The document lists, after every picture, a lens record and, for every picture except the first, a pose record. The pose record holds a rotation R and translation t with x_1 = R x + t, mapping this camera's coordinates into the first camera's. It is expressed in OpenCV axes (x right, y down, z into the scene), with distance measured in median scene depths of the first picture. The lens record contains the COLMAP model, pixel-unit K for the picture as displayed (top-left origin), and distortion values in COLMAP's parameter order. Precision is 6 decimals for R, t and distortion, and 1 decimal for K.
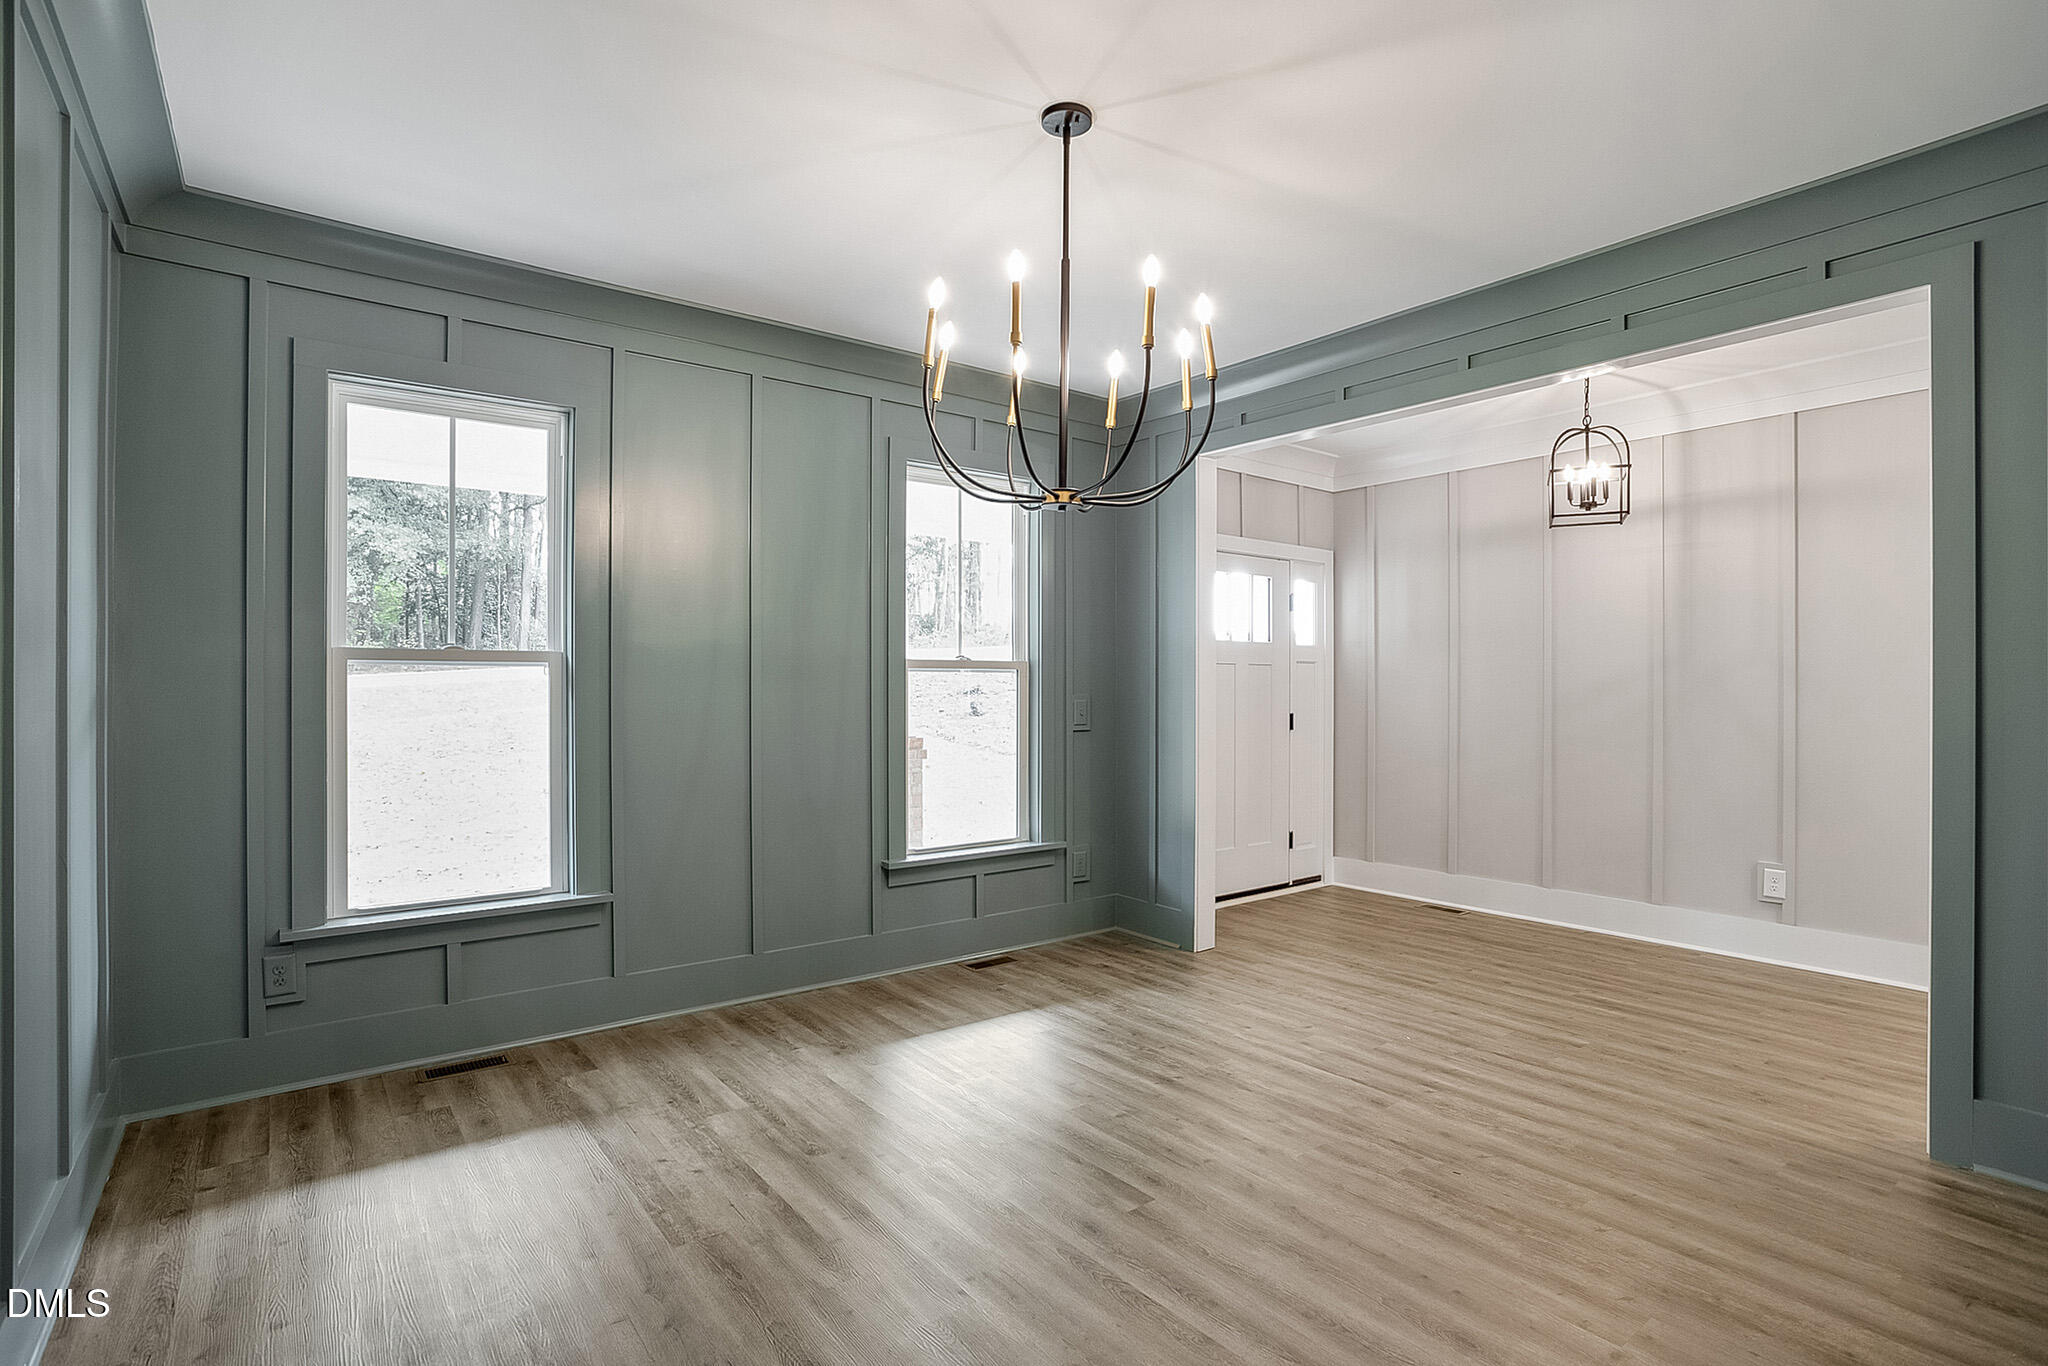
lens RADIAL K [[993.9, 0, 1026.5], [0, 993.9, 683.1], [0, 0, 1]] dist [-0.057356, 0.024911]
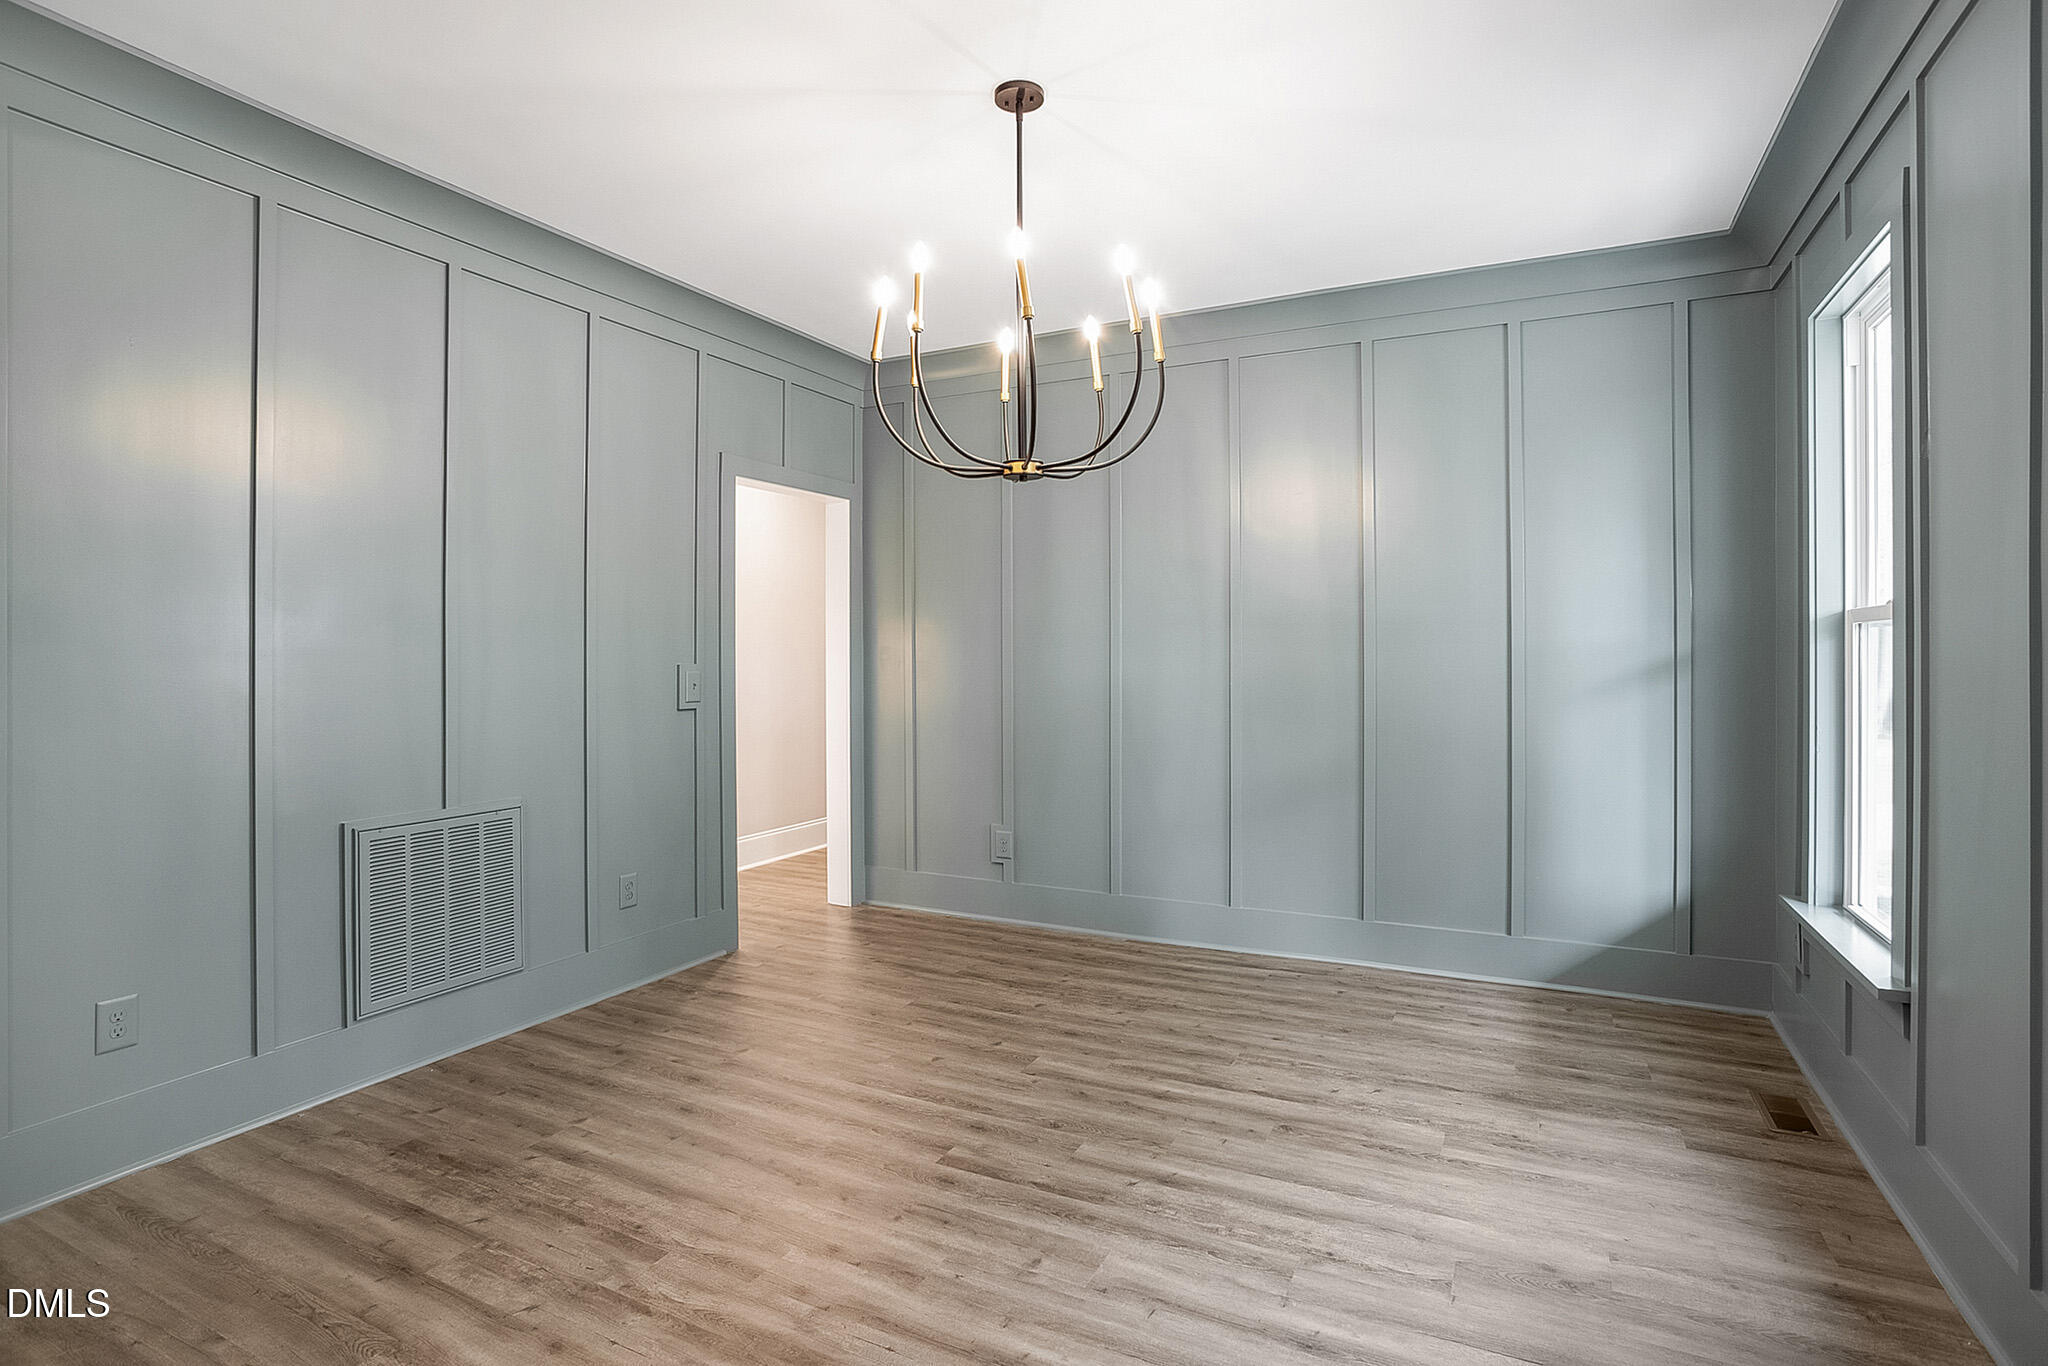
lens RADIAL K [[1006.3, 0, 1029.8], [0, 1006.3, 686.0], [0, 0, 1]] dist [-0.069789, 0.034572]
pose [[-0.900377, 0.014716, -0.434861, 0.389154], [0.001786, 0.999545, 0.030126, 0.005282], [0.435107, 0.026348, -0.899993, 1.577708]]
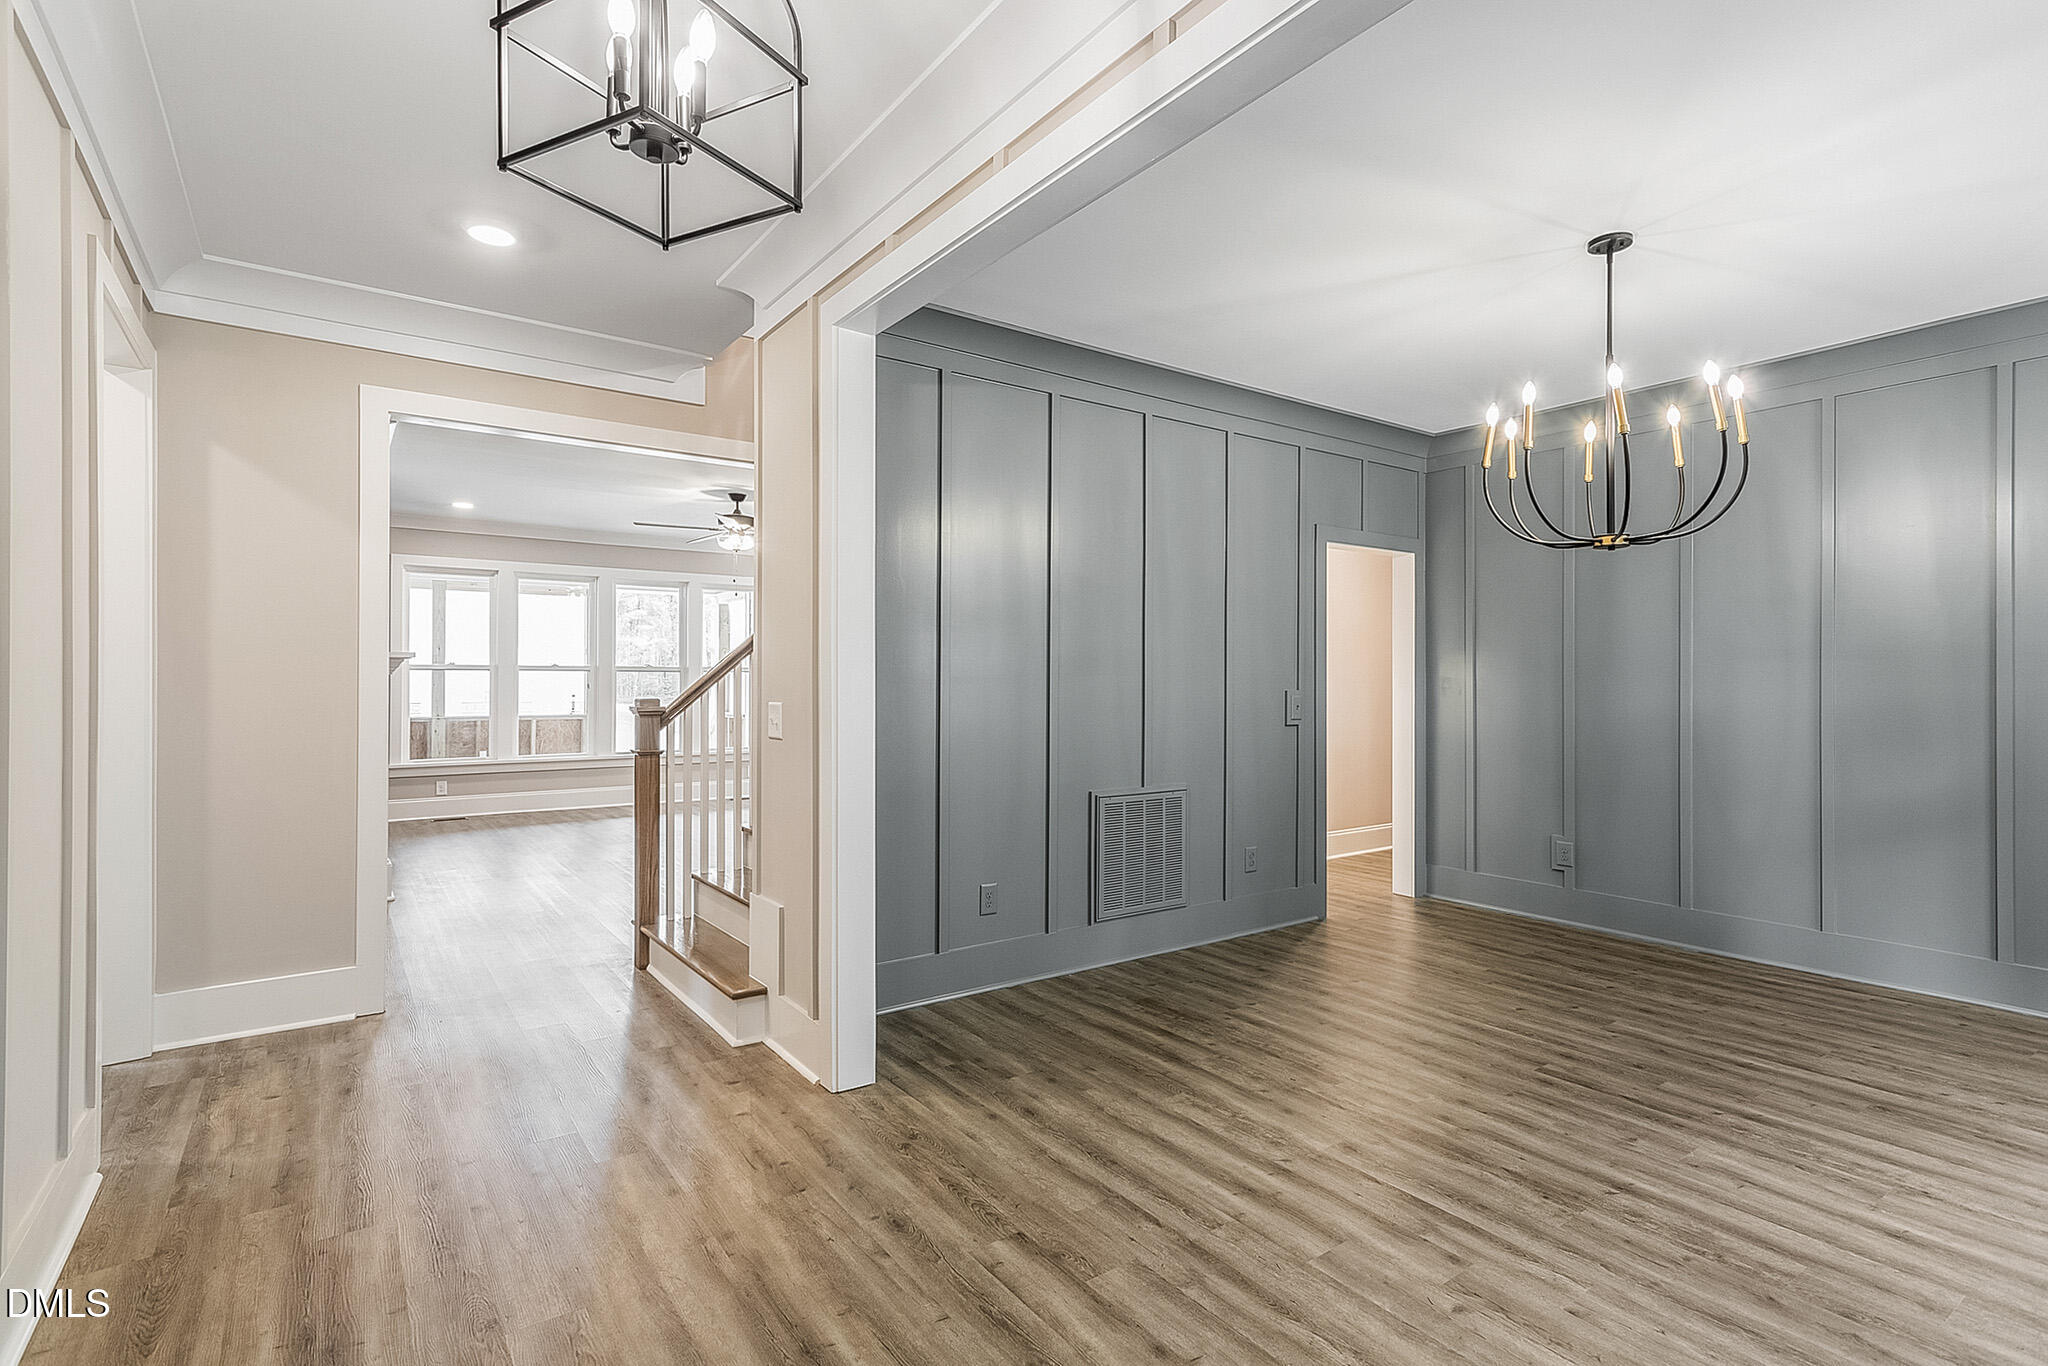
lens RADIAL K [[980.2, 0, 1024.4], [0, 980.2, 685.6], [0, 0, 1]] dist [0.002833, -0.000016]
pose [[-0.999141, -0.003215, 0.041312, 0.619856], [-0.003160, 0.999994, 0.001391, 0.006714], [-0.041316, 0.001260, -0.999145, 1.904583]]
